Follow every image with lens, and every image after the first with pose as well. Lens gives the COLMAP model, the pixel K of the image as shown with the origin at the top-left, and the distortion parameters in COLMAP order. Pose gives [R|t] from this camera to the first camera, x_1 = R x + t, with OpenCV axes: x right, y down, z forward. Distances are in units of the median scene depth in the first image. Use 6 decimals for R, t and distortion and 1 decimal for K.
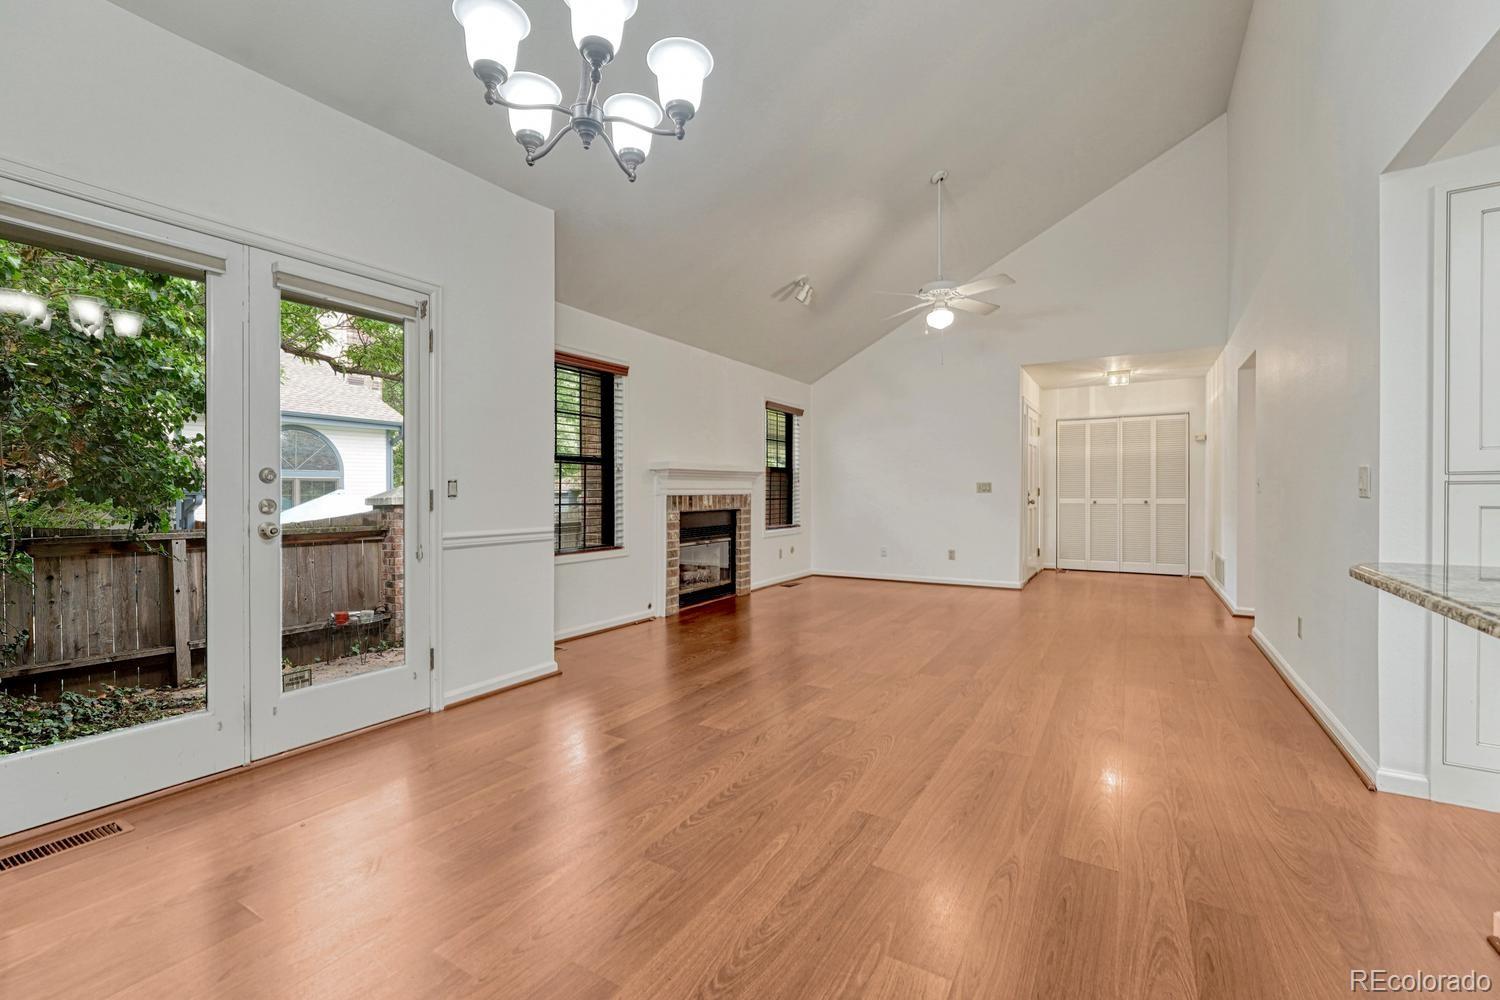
lens RADIAL K [[638.7, 0, 745.0], [0, 638.7, 495.6], [0, 0, 1]] dist [-0.041523, -0.000043]
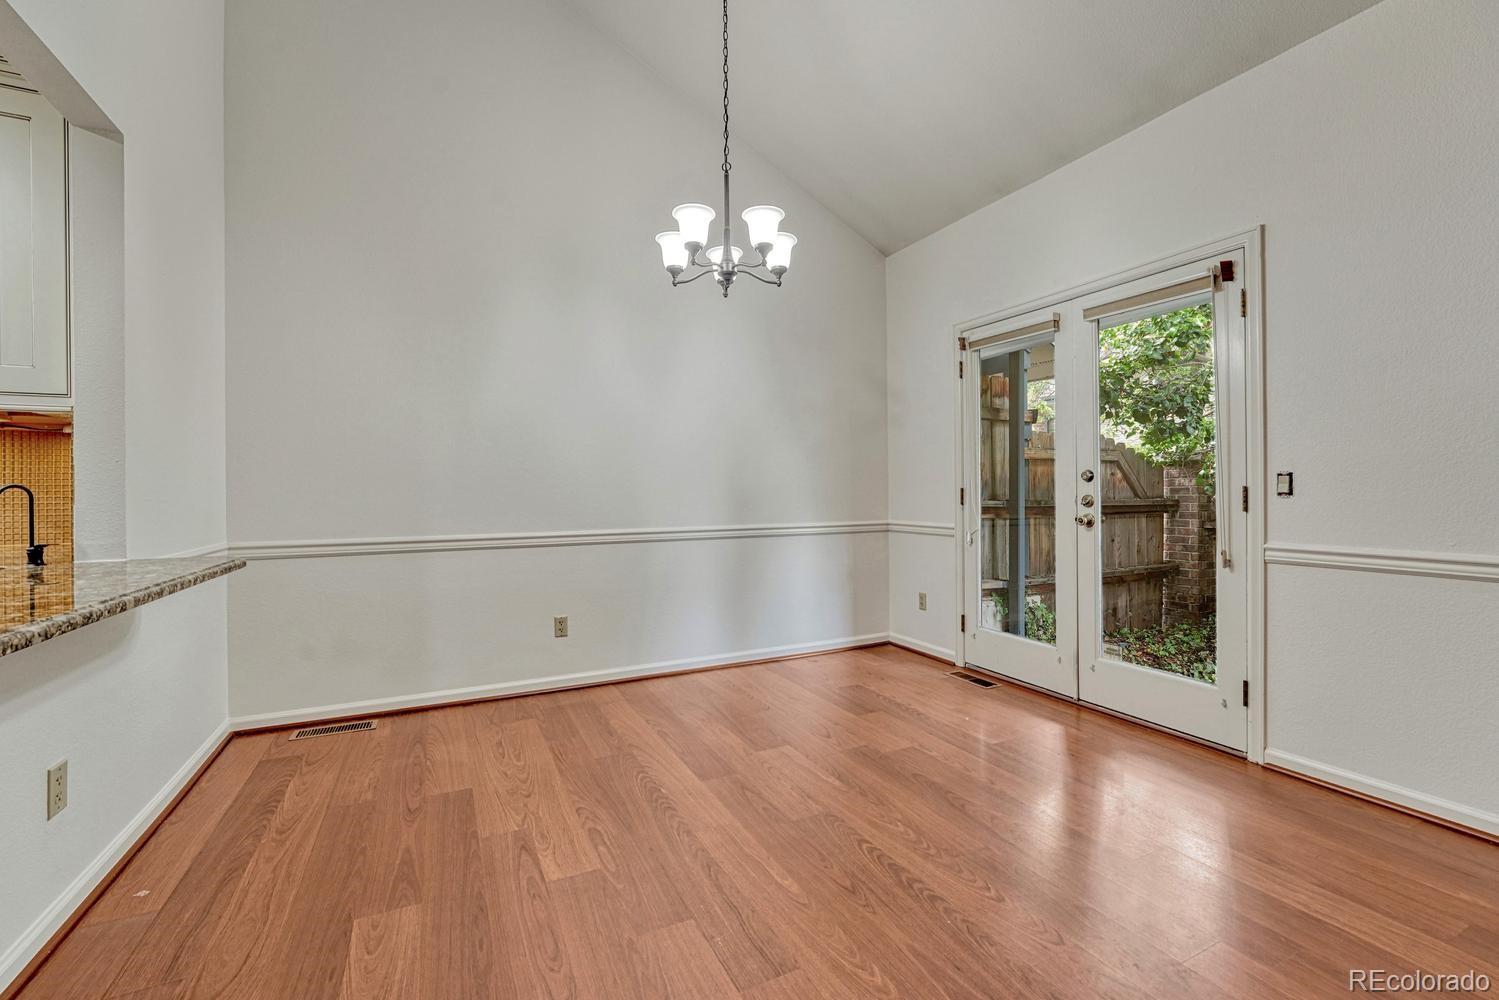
lens RADIAL K [[626.9, 0, 754.9], [0, 626.9, 494.5], [0, 0, 1]] dist [-0.019148, -0.000036]
pose [[-0.526558, 0.015413, -0.850000, 0.258701], [0.005007, 0.999875, 0.015029, -0.006968], [0.850125, 0.003657, -0.526569, 0.444989]]
